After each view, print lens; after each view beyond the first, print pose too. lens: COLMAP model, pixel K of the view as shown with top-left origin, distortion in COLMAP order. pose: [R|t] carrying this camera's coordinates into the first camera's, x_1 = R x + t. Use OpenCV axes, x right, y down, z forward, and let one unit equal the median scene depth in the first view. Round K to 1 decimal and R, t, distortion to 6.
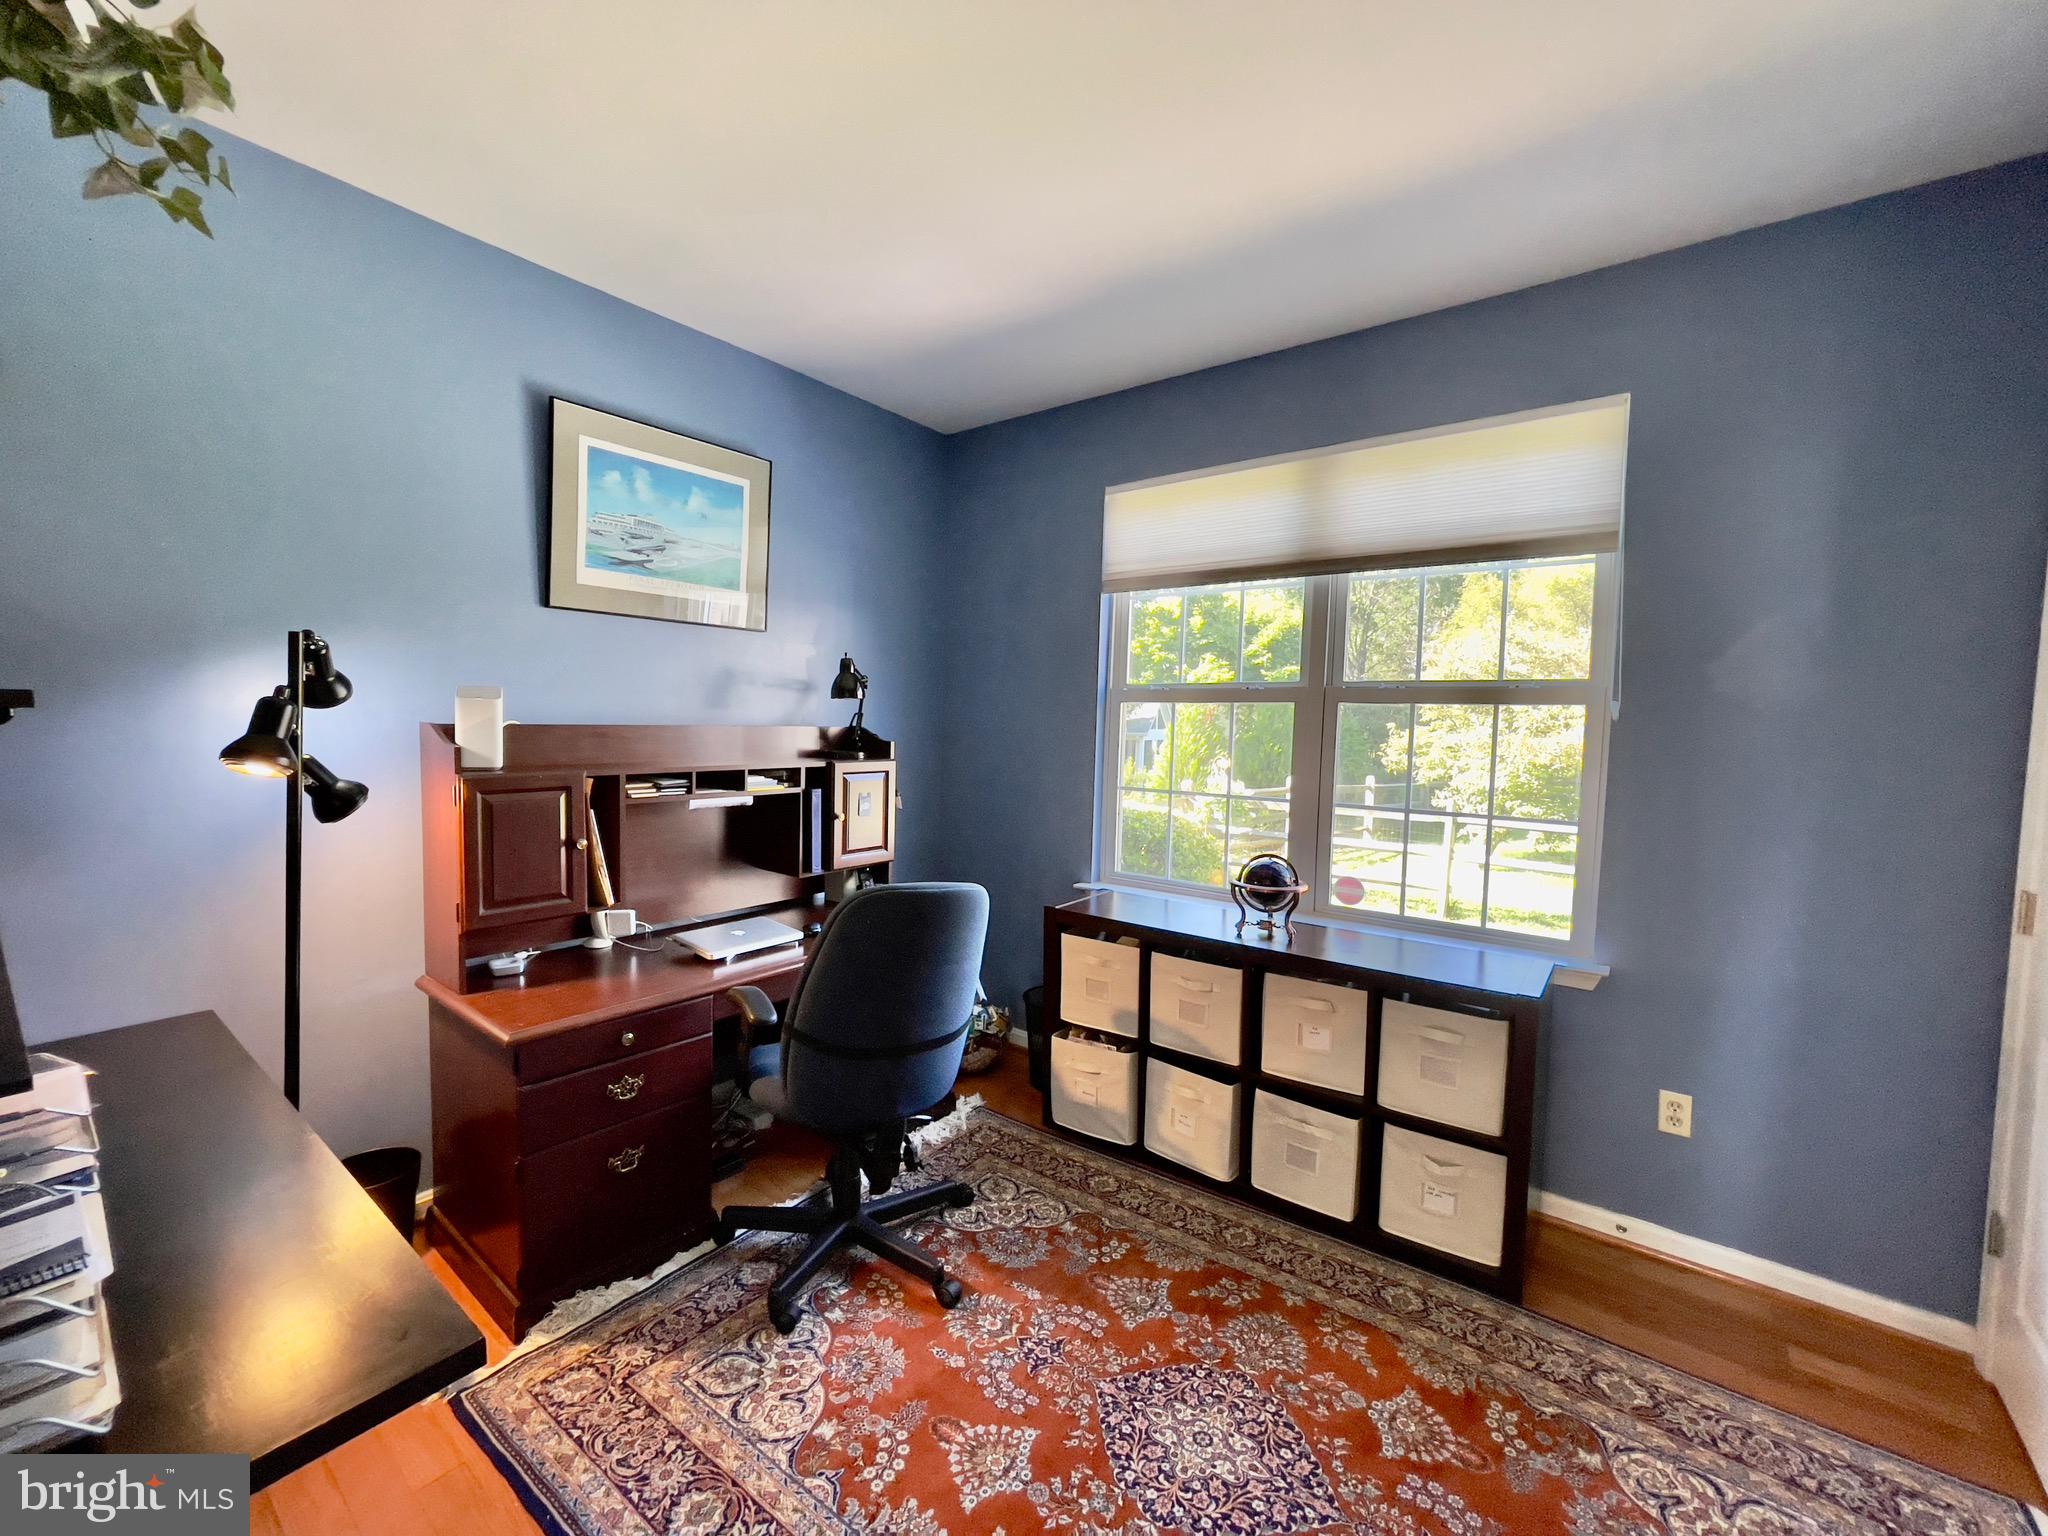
lens RADIAL K [[831.9, 0, 1028.9], [0, 831.9, 775.2], [0, 0, 1]] dist [-0.007579, 0.000491]
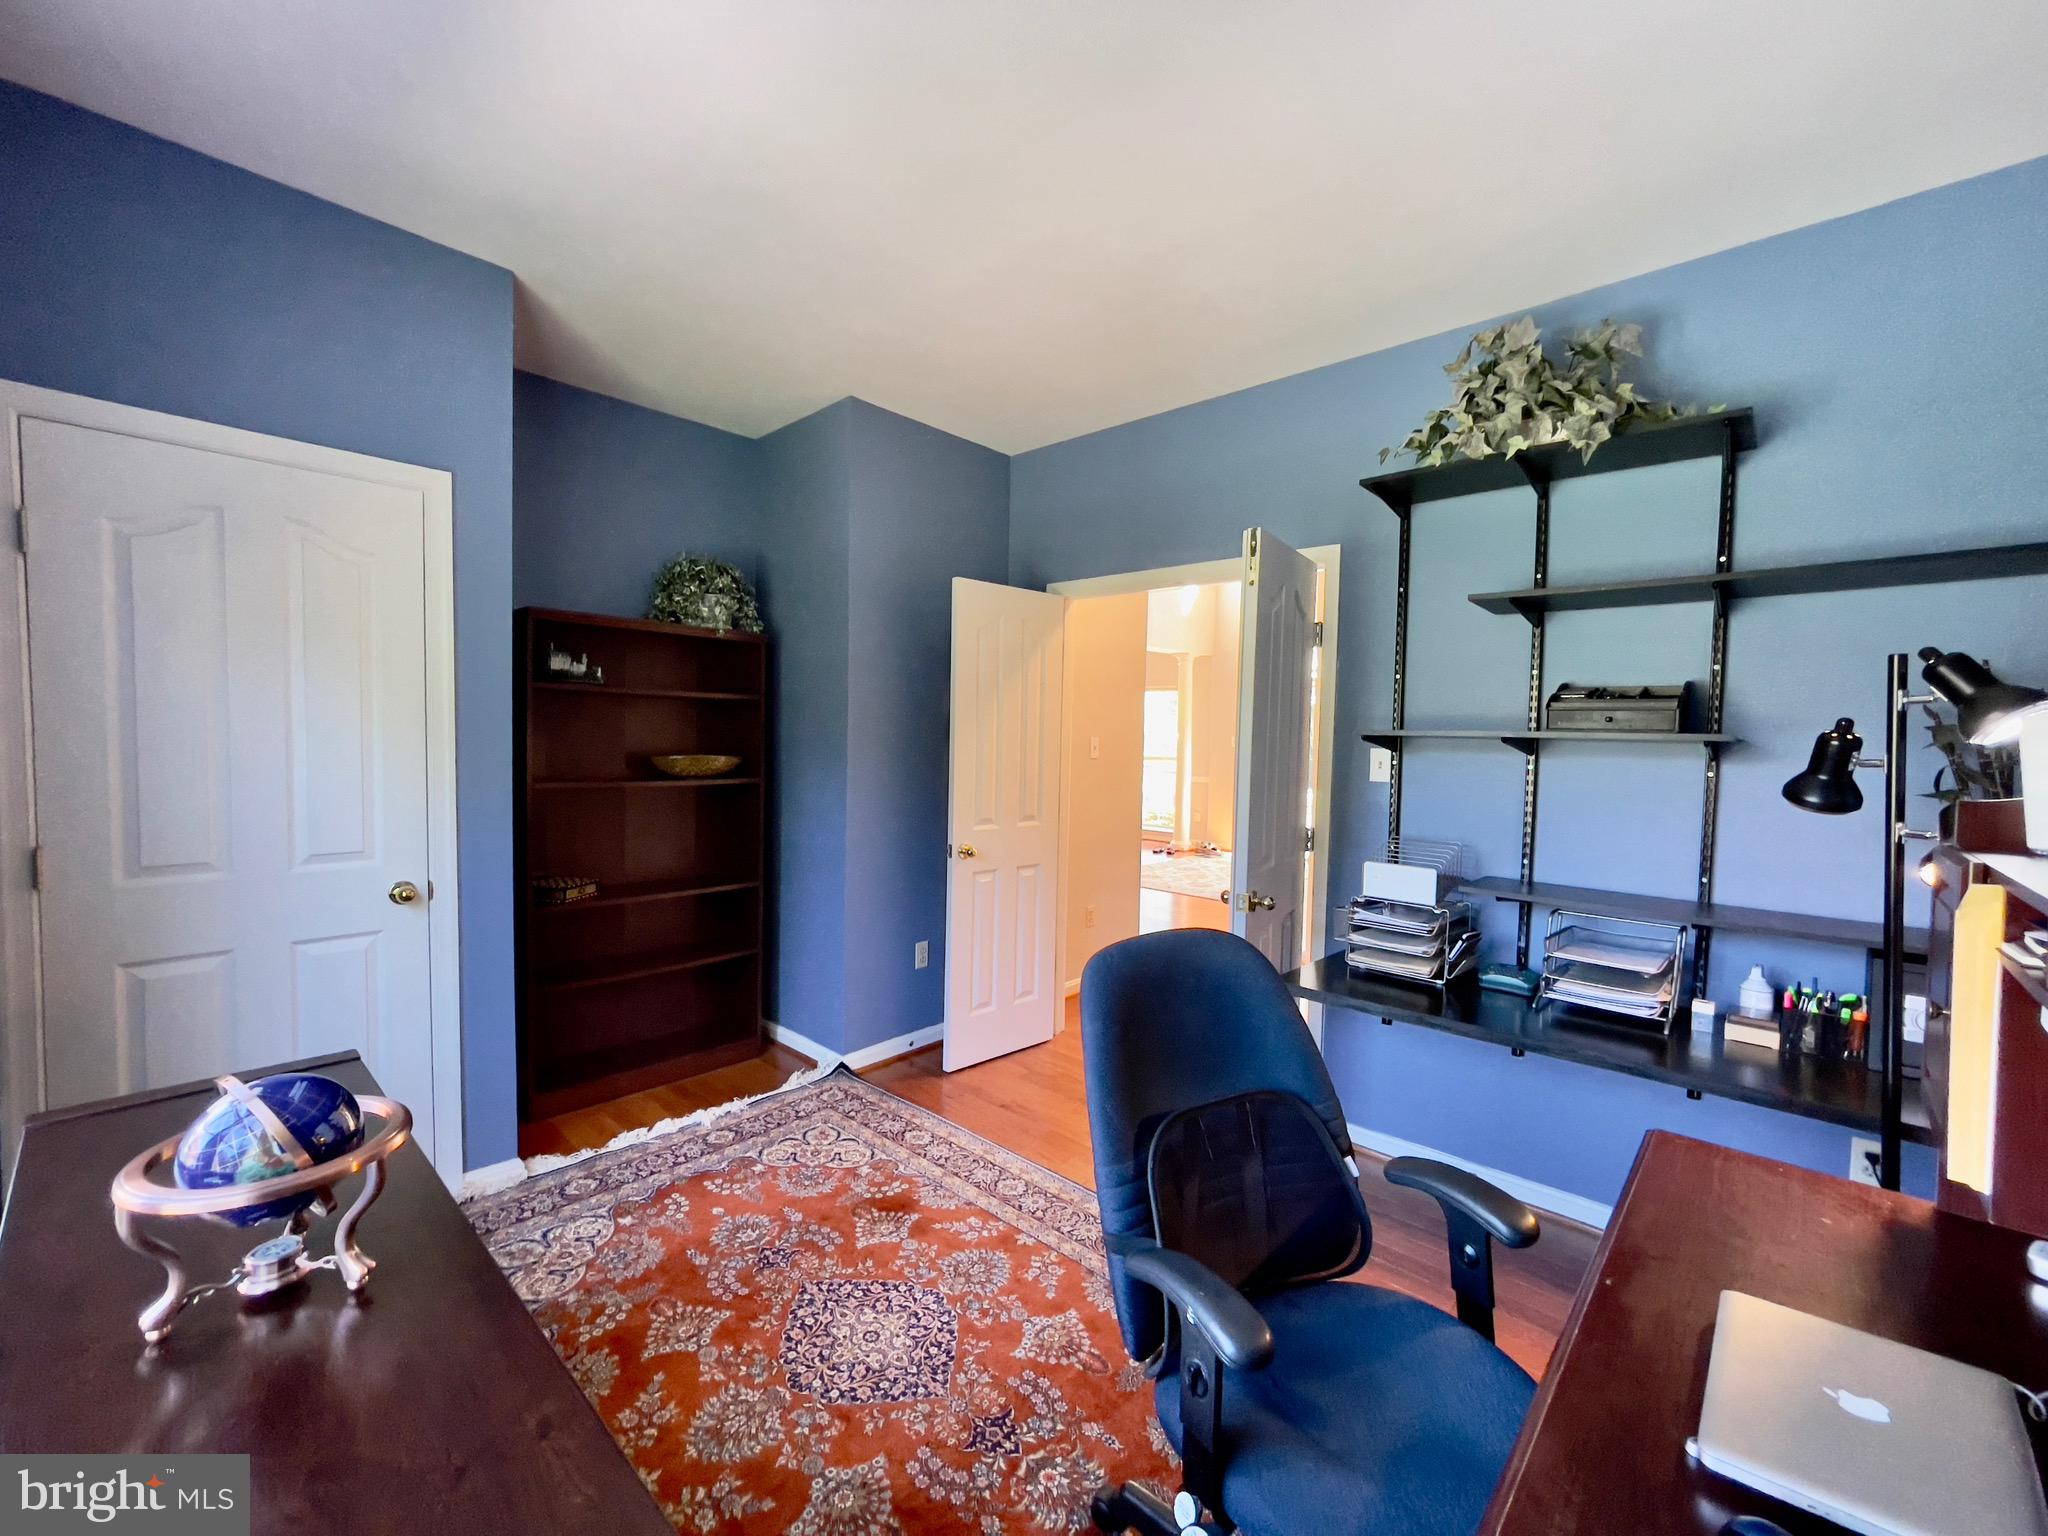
lens RADIAL K [[831.9, 0, 1022.9], [0, 831.9, 762.0], [0, 0, 1]] dist [-0.007579, 0.000491]
pose [[-0.993955, -0.049404, 0.098042, -0.069369], [-0.040565, 0.995098, 0.090191, -0.101775], [-0.102017, 0.085669, -0.991087, 1.941759]]
